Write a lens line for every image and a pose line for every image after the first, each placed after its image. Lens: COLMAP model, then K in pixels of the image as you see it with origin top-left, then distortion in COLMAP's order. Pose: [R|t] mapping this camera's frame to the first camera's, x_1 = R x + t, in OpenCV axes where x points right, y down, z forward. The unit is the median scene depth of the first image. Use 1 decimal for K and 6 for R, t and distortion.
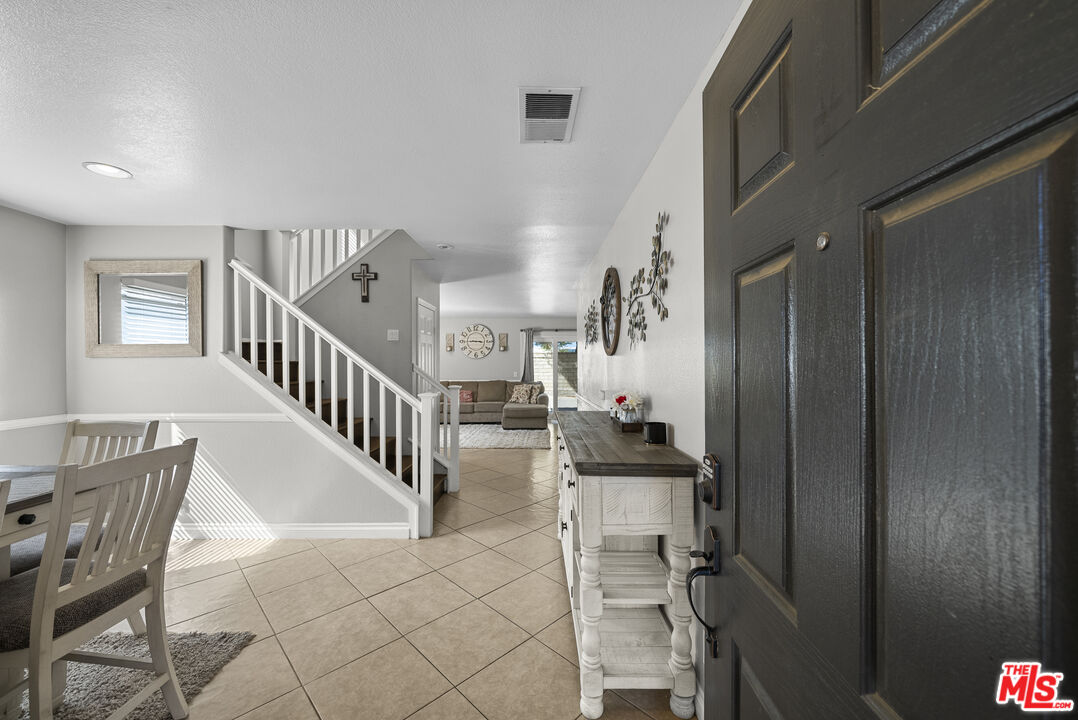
lens RADIAL K [[436.0, 0, 538.4], [0, 436.0, 361.6], [0, 0, 1]] dist [-0.000043, 0.000303]
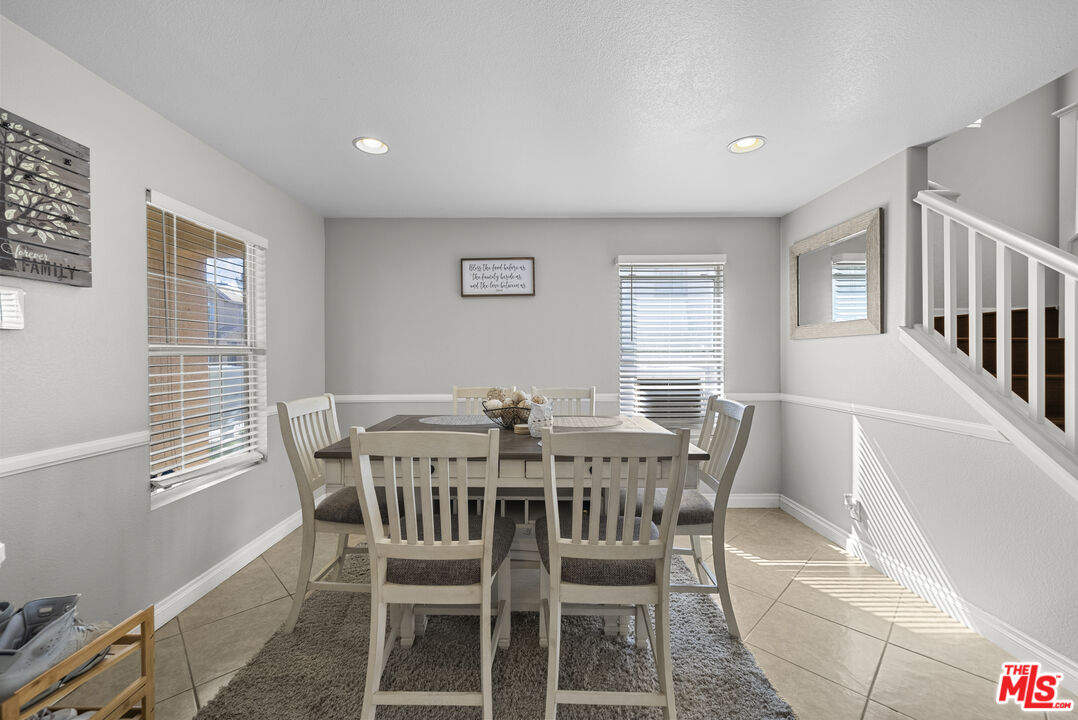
lens RADIAL K [[436.0, 0, 536.9], [0, 436.0, 360.7], [0, 0, 1]] dist [-0.000043, 0.000303]
pose [[-0.014892, 0.013391, -0.999799, 0.001647], [0.004263, 0.999902, 0.013329, 0.022300], [0.999880, -0.004064, -0.014947, 0.408338]]
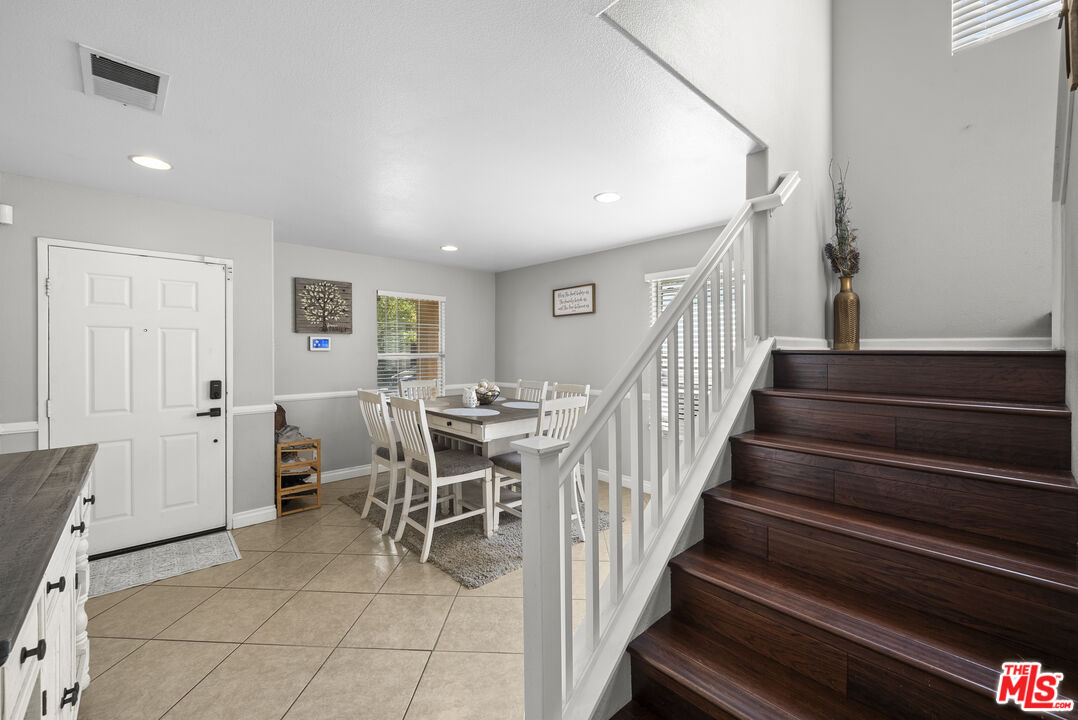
lens RADIAL K [[436.0, 0, 536.9], [0, 436.0, 352.8], [0, 0, 1]] dist [-0.000043, 0.000303]
pose [[-0.742990, 0.005156, -0.669283, -0.010614], [0.002653, 0.999985, 0.004759, -0.002713], [0.669298, 0.001760, -0.742992, 1.248622]]
